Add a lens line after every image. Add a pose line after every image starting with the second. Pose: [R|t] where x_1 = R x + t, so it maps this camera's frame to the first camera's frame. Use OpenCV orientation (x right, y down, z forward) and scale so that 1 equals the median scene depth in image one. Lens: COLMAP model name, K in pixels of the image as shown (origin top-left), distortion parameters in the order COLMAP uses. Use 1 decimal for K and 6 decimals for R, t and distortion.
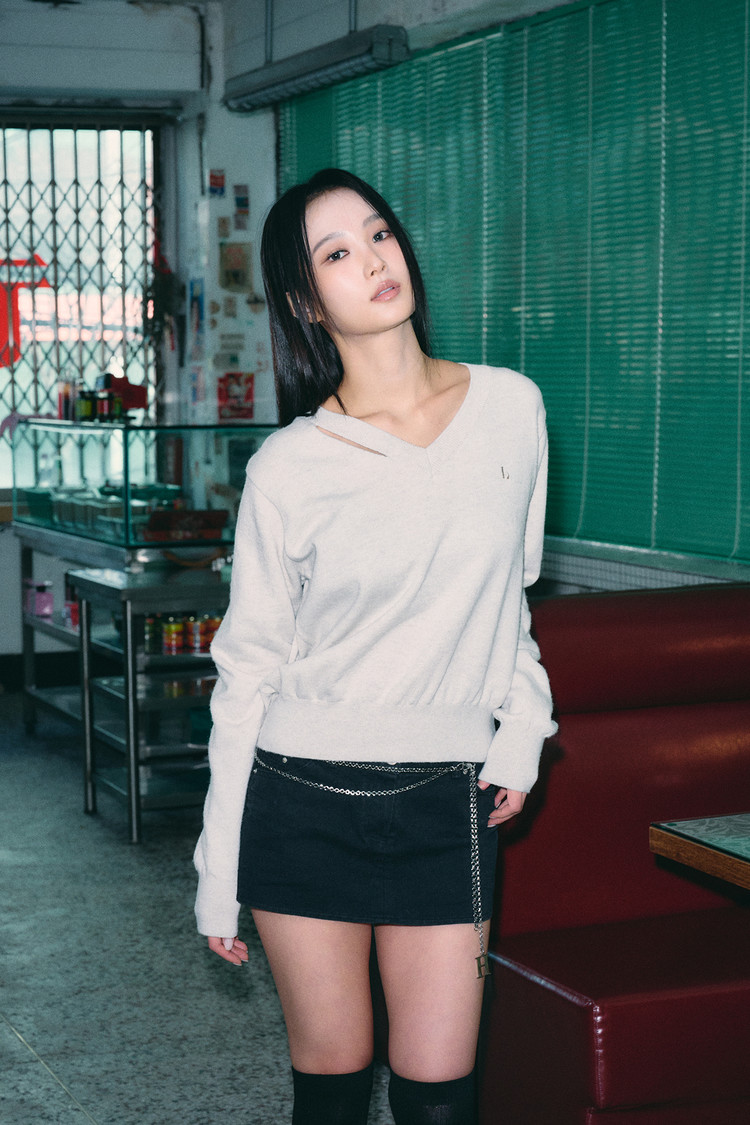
lens RADIAL K [[2221.4, 0, 390.0], [0, 2221.4, 545.9], [0, 0, 1]] dist [0.009208, -0.214988]
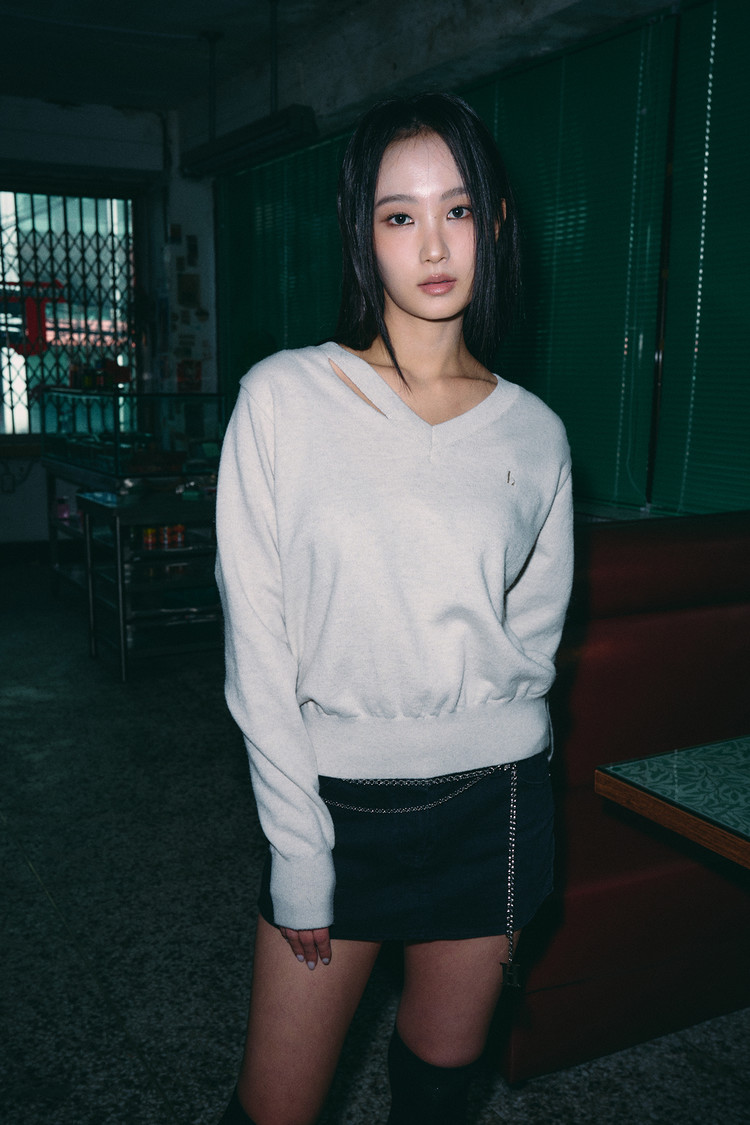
lens RADIAL K [[1144.1, 0, 375.0], [0, 1144.1, 562.5], [0, 0, 1]] dist [0.023388, 0.031612]
pose [[0.995431, -0.000963, 0.095482, -0.020794], [-0.007478, 0.996093, 0.087998, -0.010890], [-0.095194, -0.088310, 0.991534, 0.226089]]
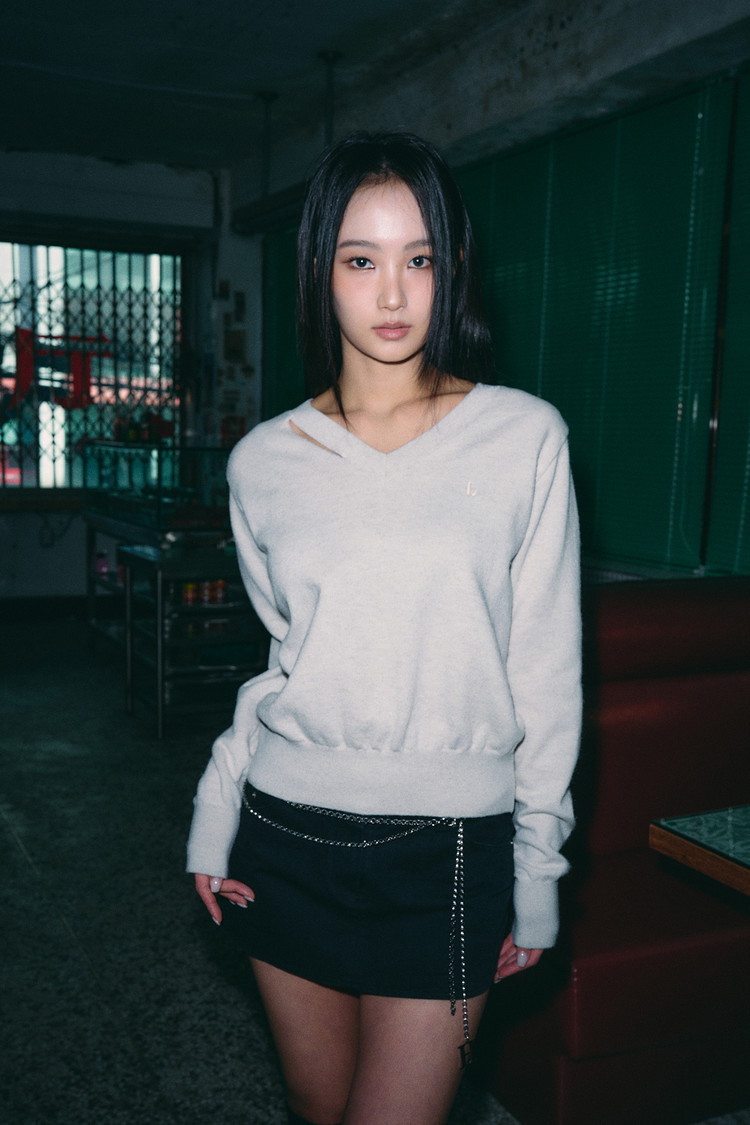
lens RADIAL K [[1184.4, 0, 375.0], [0, 1184.4, 562.5], [0, 0, 1]] dist [0.039774, 0.039999]
pose [[0.997717, 0.024627, 0.062878, -0.025693], [-0.026591, 0.999178, 0.030601, -0.006060], [-0.062072, -0.032203, 0.997552, 0.215784]]
